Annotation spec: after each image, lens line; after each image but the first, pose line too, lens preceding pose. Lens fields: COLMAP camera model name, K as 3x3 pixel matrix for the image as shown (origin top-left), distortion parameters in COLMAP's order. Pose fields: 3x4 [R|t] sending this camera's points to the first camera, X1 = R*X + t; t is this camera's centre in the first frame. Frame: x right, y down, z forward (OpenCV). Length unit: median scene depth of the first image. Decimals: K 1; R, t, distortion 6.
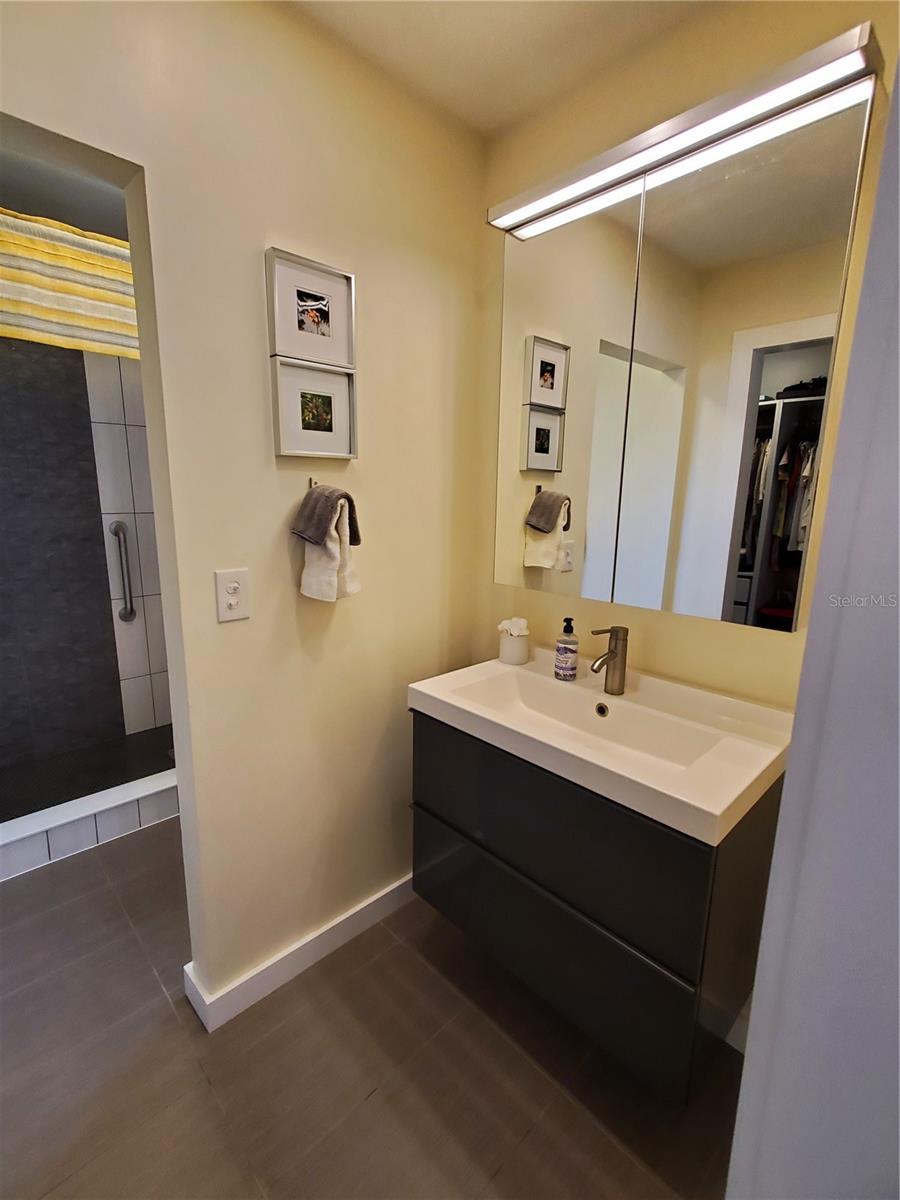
lens RADIAL K [[539.9, 0, 437.8], [0, 539.9, 601.1], [0, 0, 1]] dist [0.001175, 0.005476]
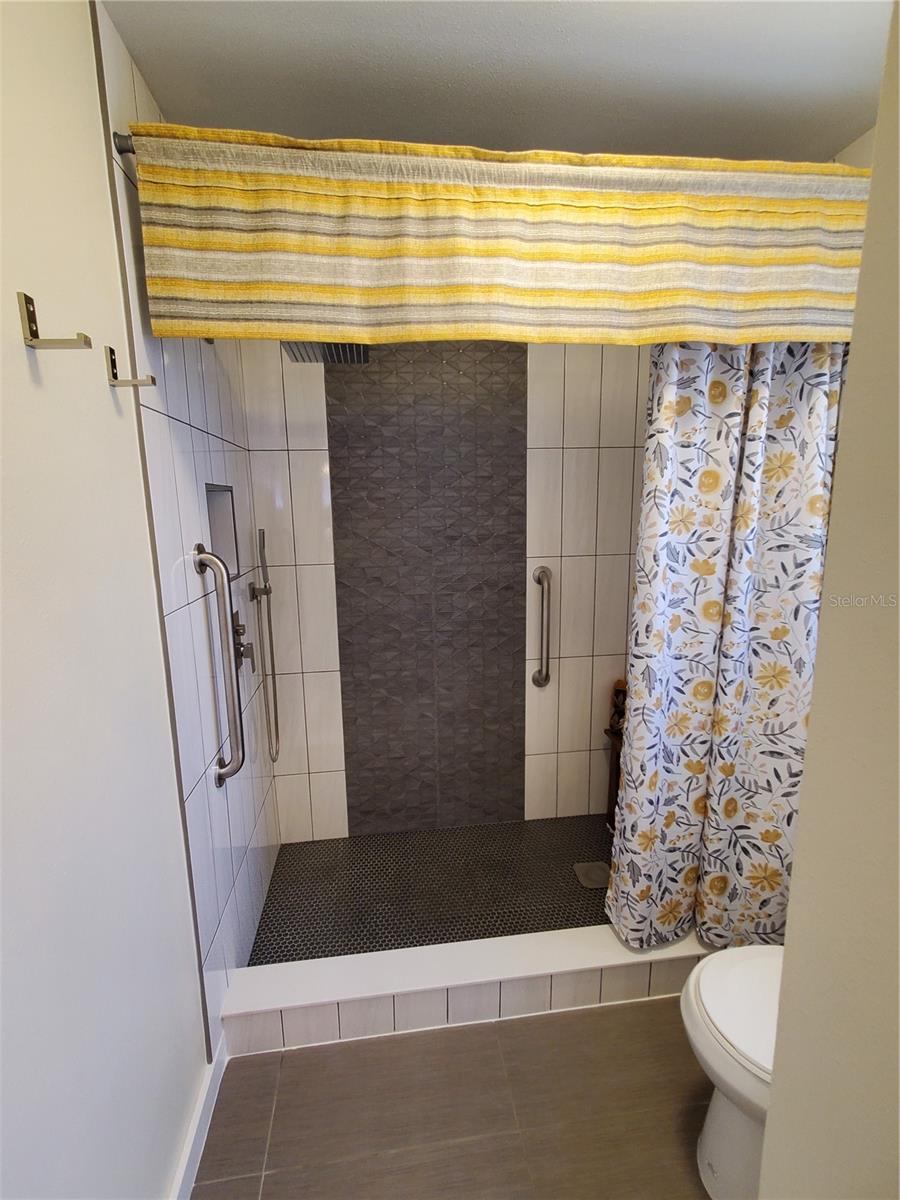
lens RADIAL K [[539.9, 0, 437.8], [0, 539.9, 601.1], [0, 0, 1]] dist [0.001175, 0.005476]
pose [[0.801507, 0.078369, -0.592827, -0.244618], [-0.088881, 0.995976, 0.011496, -0.095847], [0.591343, 0.043477, 0.805248, 0.267072]]
